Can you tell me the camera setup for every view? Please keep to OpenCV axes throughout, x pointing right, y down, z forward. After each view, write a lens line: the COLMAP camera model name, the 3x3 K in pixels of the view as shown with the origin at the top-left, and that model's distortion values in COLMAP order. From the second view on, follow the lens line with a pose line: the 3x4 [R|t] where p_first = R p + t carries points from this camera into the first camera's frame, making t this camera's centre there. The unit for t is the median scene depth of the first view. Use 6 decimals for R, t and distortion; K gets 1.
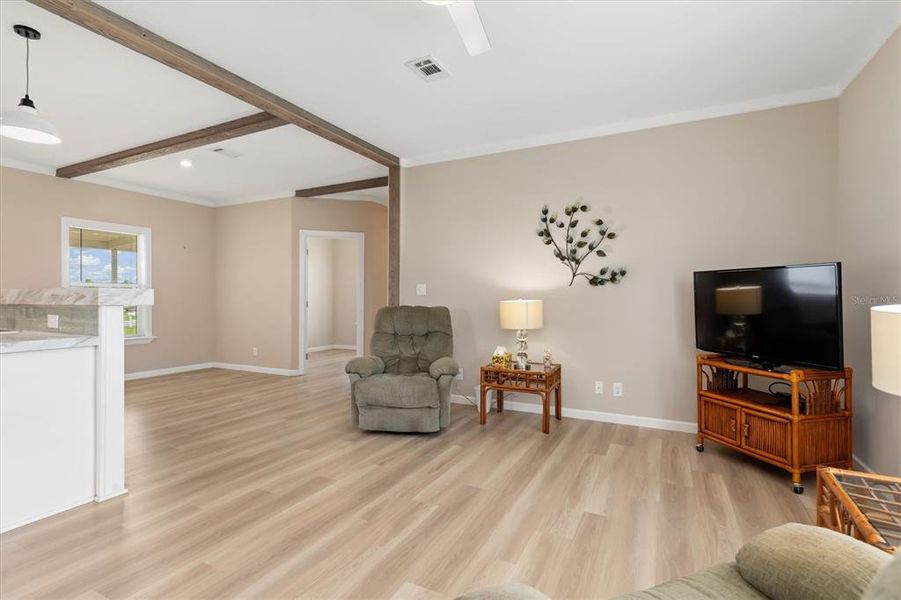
lens RADIAL K [[431.3, 0, 444.9], [0, 431.3, 301.9], [0, 0, 1]] dist [0.023546, -0.024525]
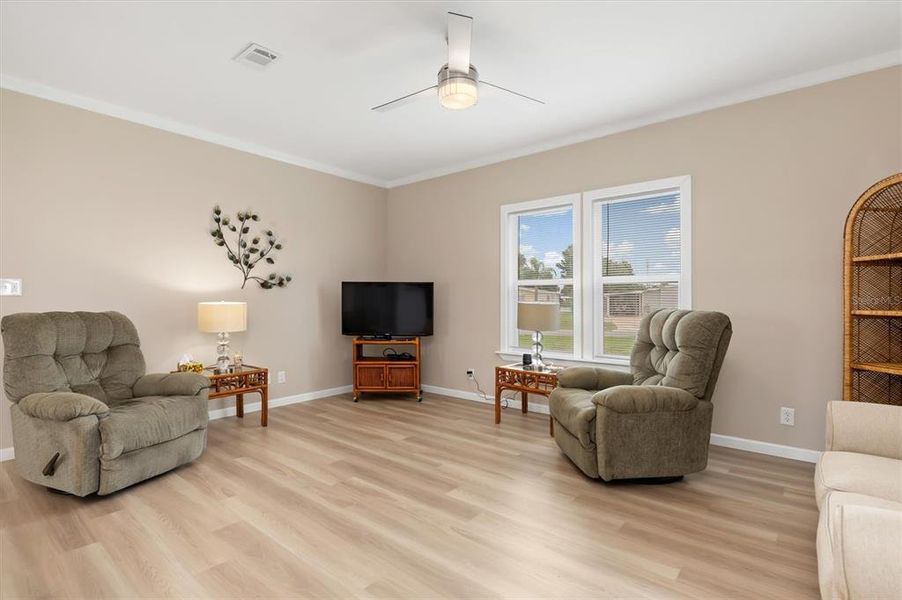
lens RADIAL K [[436.1, 0, 449.0], [0, 436.1, 300.9], [0, 0, 1]] dist [-0.000489, -0.000947]
pose [[0.215633, -0.002943, 0.976470, -0.667334], [0.010237, 0.999947, 0.000754, -0.002109], [-0.976421, 0.009833, 0.215651, 0.294432]]
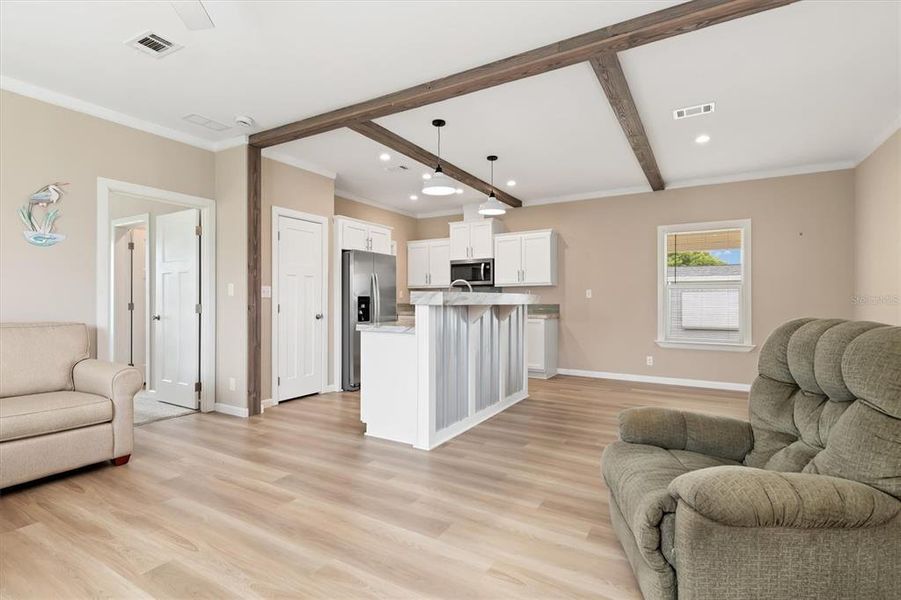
lens RADIAL K [[435.6, 0, 448.5], [0, 435.6, 300.9], [0, 0, 1]] dist [-0.000489, -0.000947]
pose [[-0.057651, 0.004801, -0.998325, 0.351814], [-0.010948, 0.999925, 0.005441, -0.007026], [0.998277, 0.011243, -0.057594, 0.726121]]
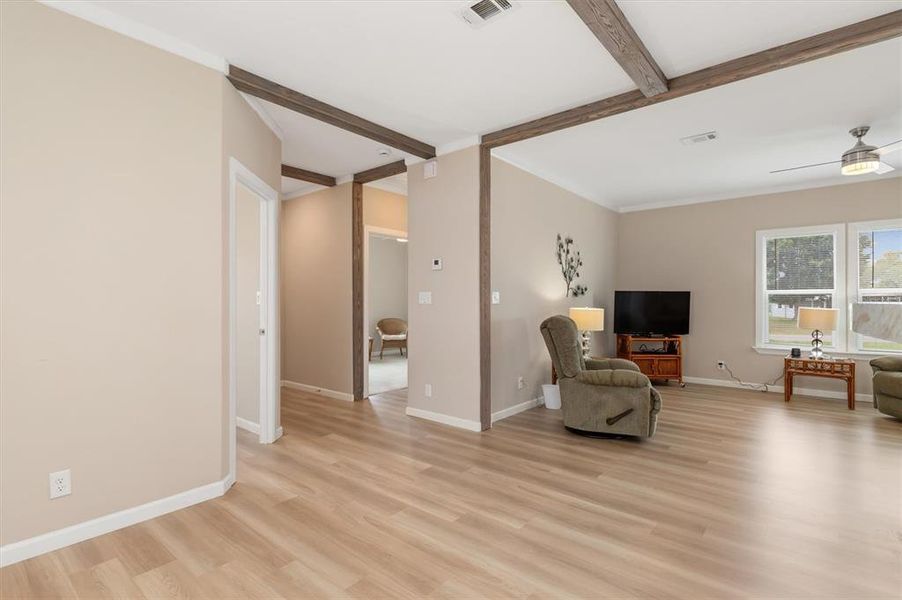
lens RADIAL K [[431.8, 0, 445.4], [0, 431.8, 301.9], [0, 0, 1]] dist [0.023546, -0.024525]
pose [[0.231654, -0.001155, 0.972798, -1.169232], [0.008808, 0.999961, -0.000911, -0.023960], [-0.972758, 0.008779, 0.231655, 1.106348]]
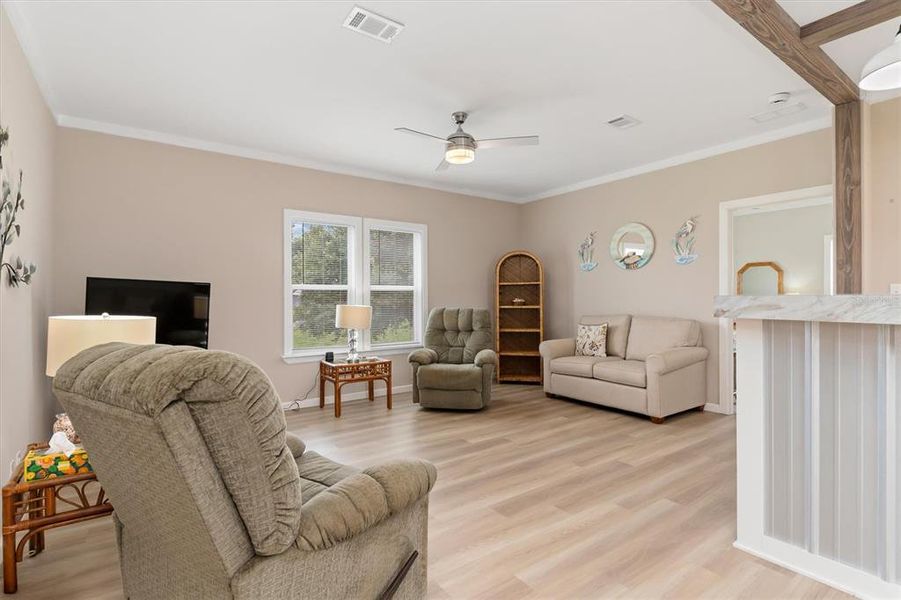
lens RADIAL K [[435.6, 0, 448.5], [0, 435.6, 300.9], [0, 0, 1]] dist [-0.000489, -0.000947]
pose [[-0.891281, 0.001139, 0.453450, -0.403360], [0.009081, 0.999841, 0.015338, -0.023990], [-0.453360, 0.017788, -0.891150, 1.263372]]
